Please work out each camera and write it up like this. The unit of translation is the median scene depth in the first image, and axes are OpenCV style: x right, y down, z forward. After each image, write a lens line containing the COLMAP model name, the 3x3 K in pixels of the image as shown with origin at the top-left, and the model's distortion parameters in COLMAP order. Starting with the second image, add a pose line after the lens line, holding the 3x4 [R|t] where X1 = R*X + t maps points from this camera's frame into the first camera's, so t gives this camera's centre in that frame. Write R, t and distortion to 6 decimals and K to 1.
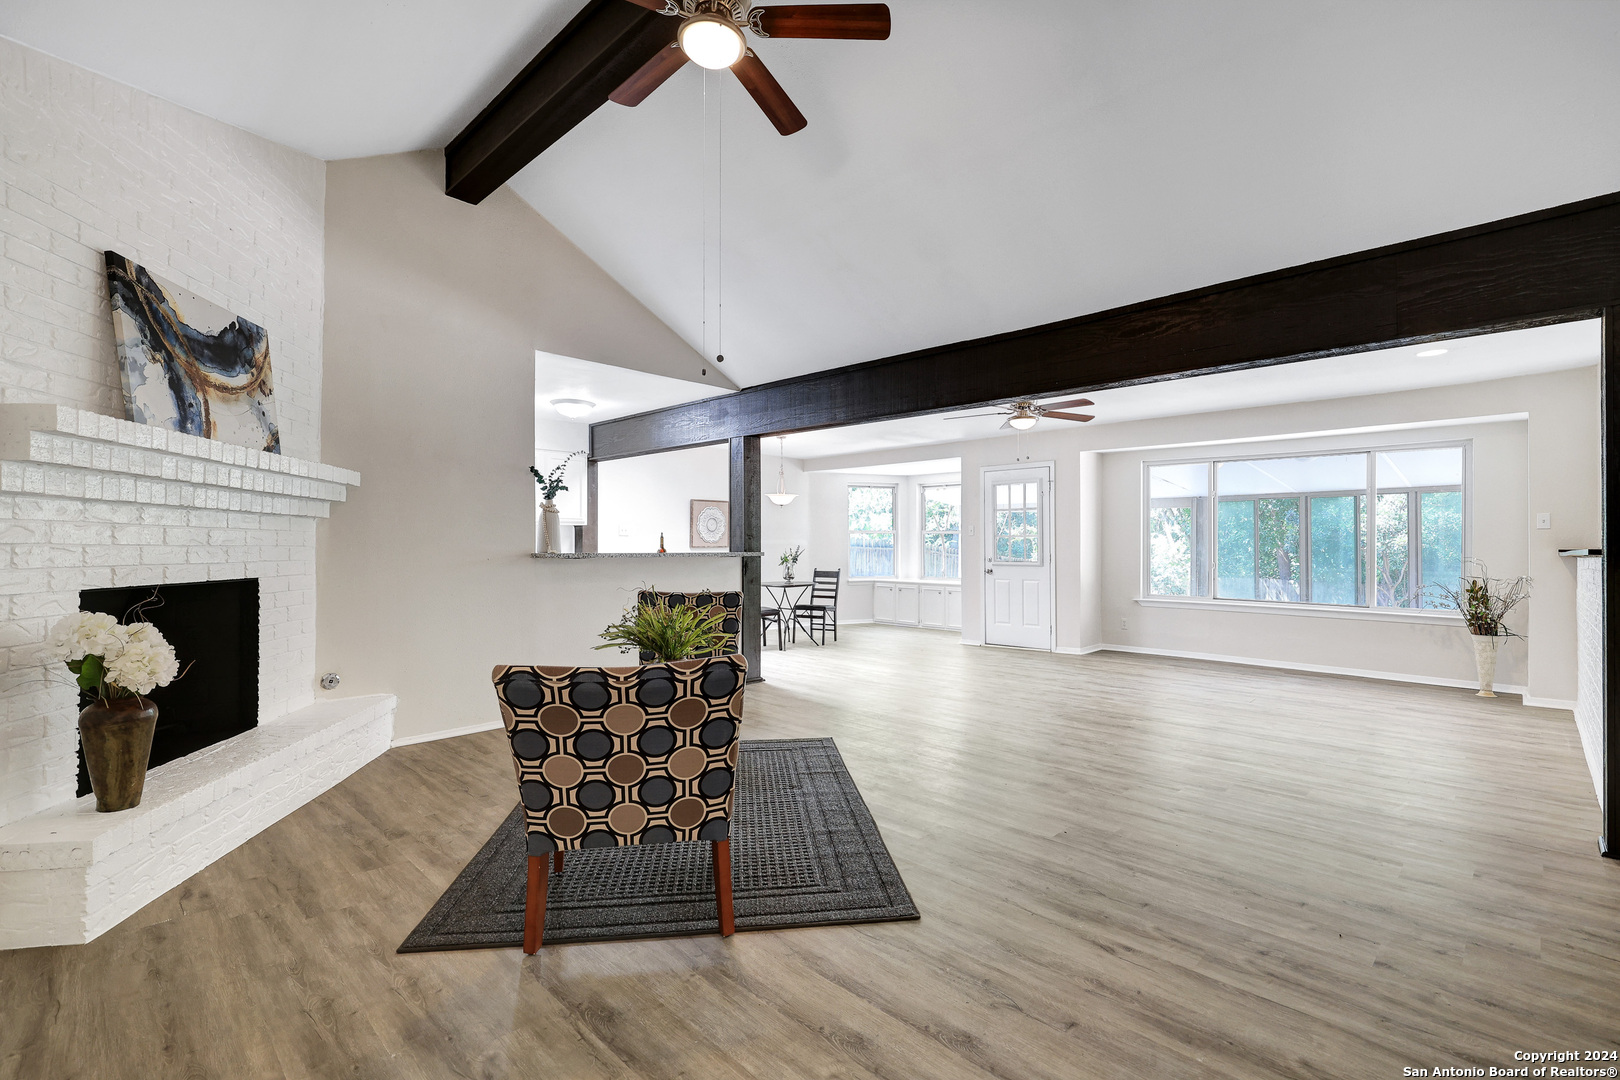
lens RADIAL K [[741.4, 0, 820.9], [0, 741.4, 542.8], [0, 0, 1]] dist [-0.001540, 0.002692]
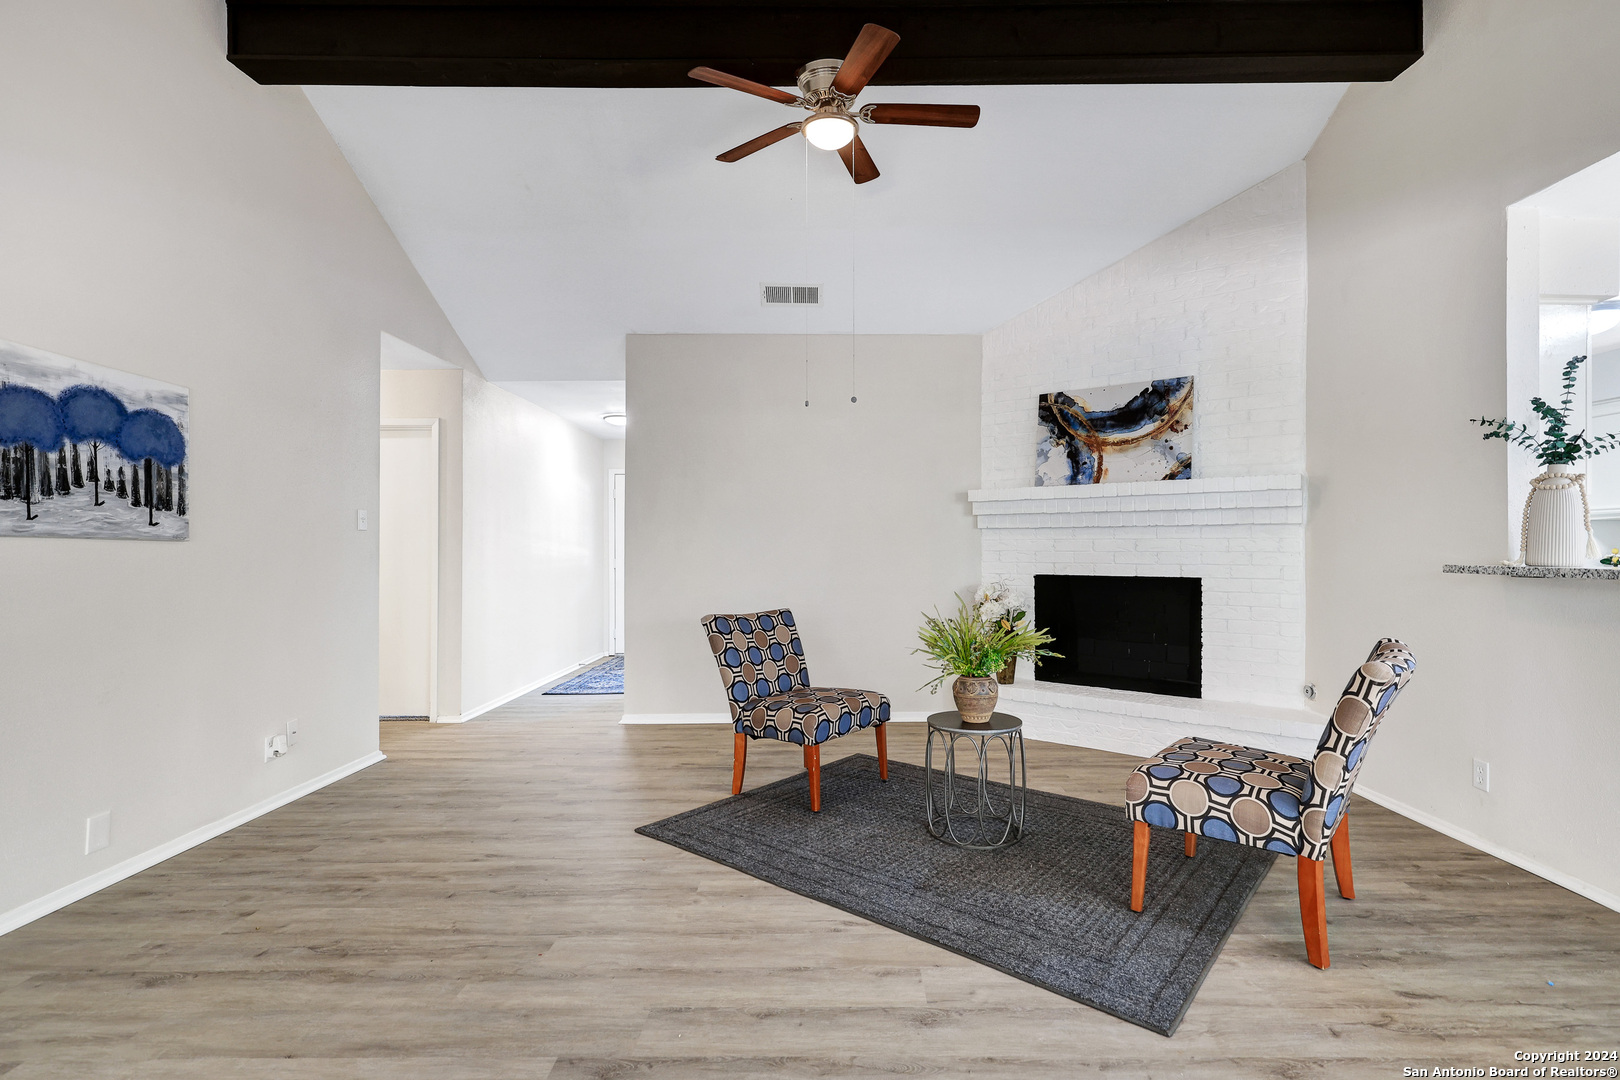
lens RADIAL K [[741.4, 0, 836.7], [0, 741.4, 555.3], [0, 0, 1]] dist [-0.001540, 0.002692]
pose [[-0.720785, 0.006528, -0.693128, 0.544913], [0.005662, 0.999978, 0.003530, 0.002708], [0.693135, -0.001380, -0.720806, 1.516063]]
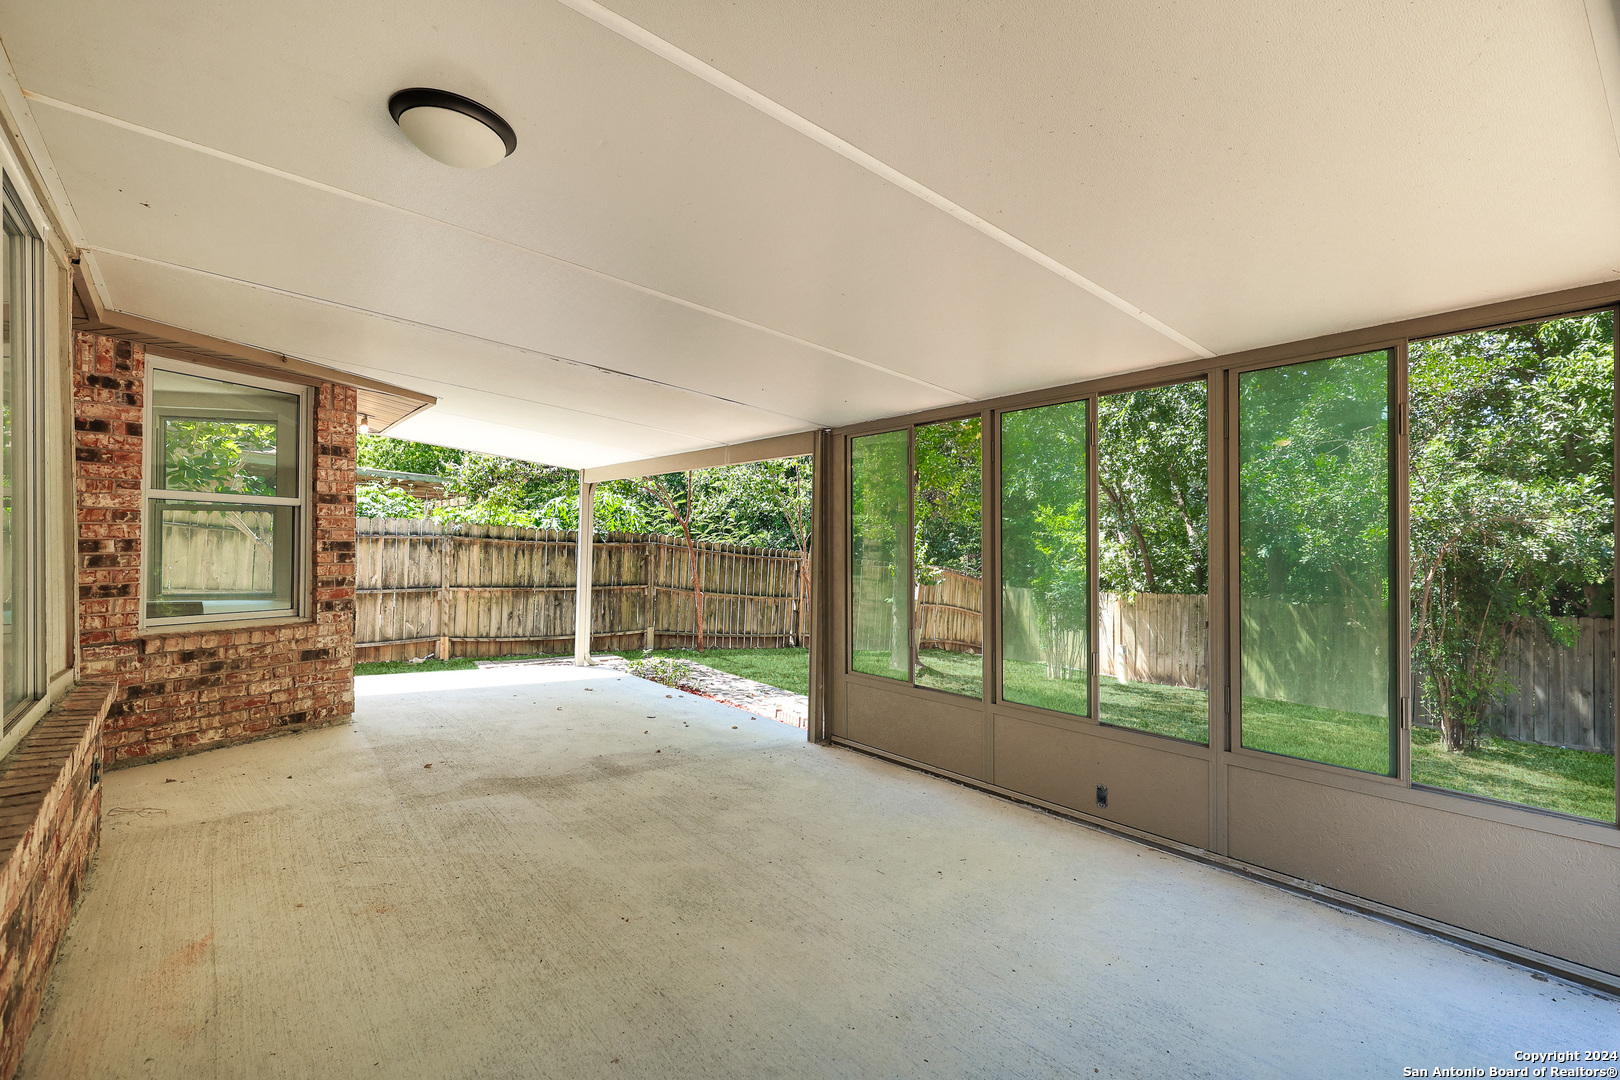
lens RADIAL K [[741.4, 0, 827.2], [0, 741.4, 540.9], [0, 0, 1]] dist [-0.001540, 0.002692]
pose [[0.994204, 0.008044, -0.107212, 1.794345], [-0.008294, 0.999964, -0.001889, 0.022202], [0.107193, 0.002768, 0.994234, 1.774942]]
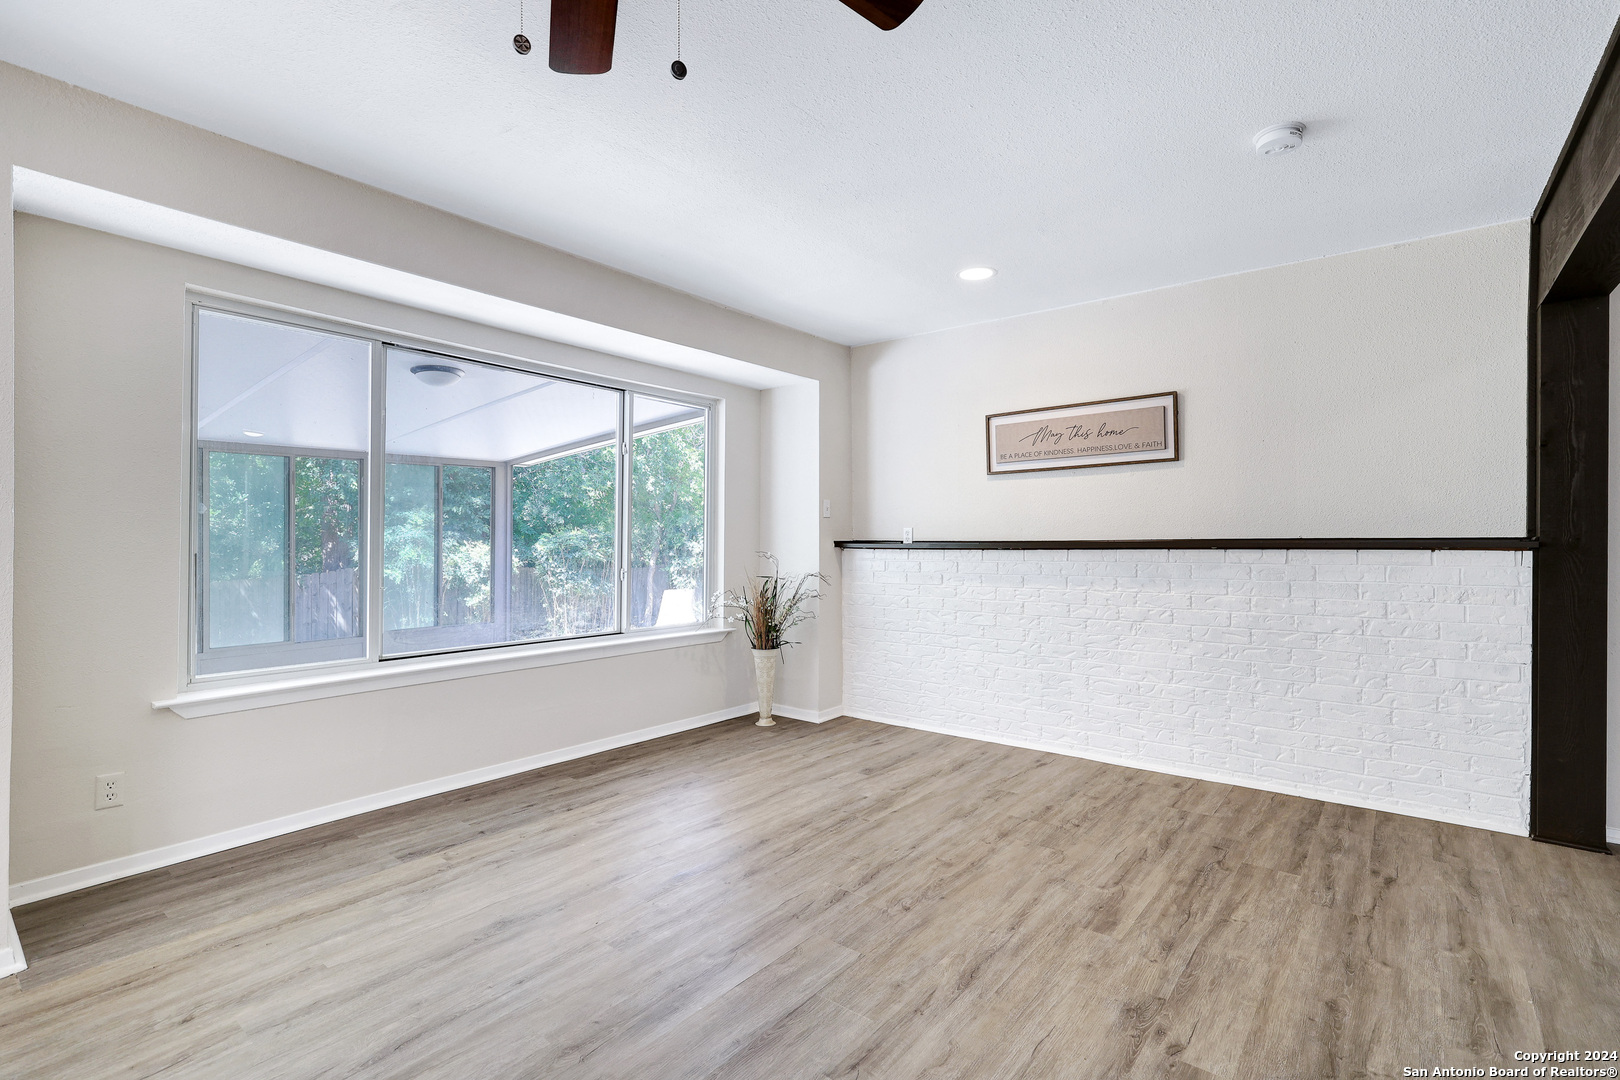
lens RADIAL K [[741.4, 0, 841.5], [0, 741.4, 540.4], [0, 0, 1]] dist [-0.001540, 0.002692]
pose [[-0.111102, -0.009408, 0.993764, 0.151355], [-0.003822, 0.999952, 0.009039, -0.000246], [-0.993802, -0.002794, -0.111132, 1.745381]]
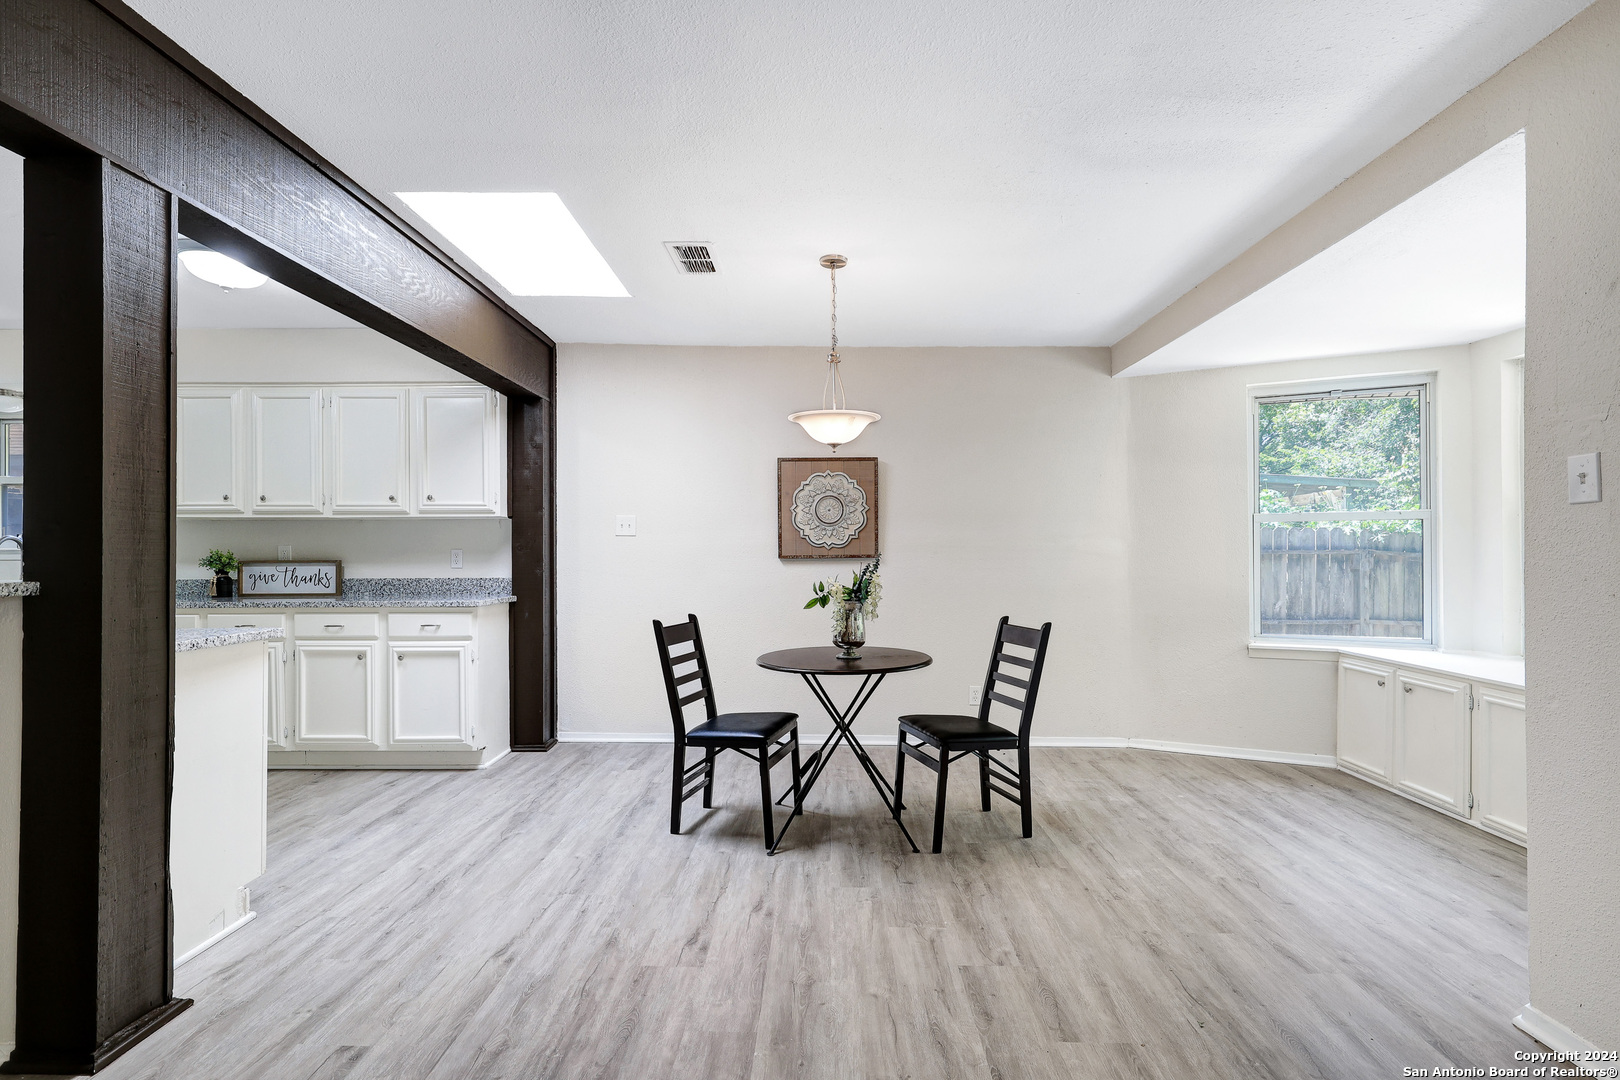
lens RADIAL K [[741.4, 0, 815.7], [0, 741.4, 555.7], [0, 0, 1]] dist [-0.001540, 0.002692]
pose [[0.679574, 0.001966, -0.733604, 0.537789], [0.004377, 0.999968, 0.006734, 0.004572], [0.733593, -0.007787, 0.679544, 1.874838]]
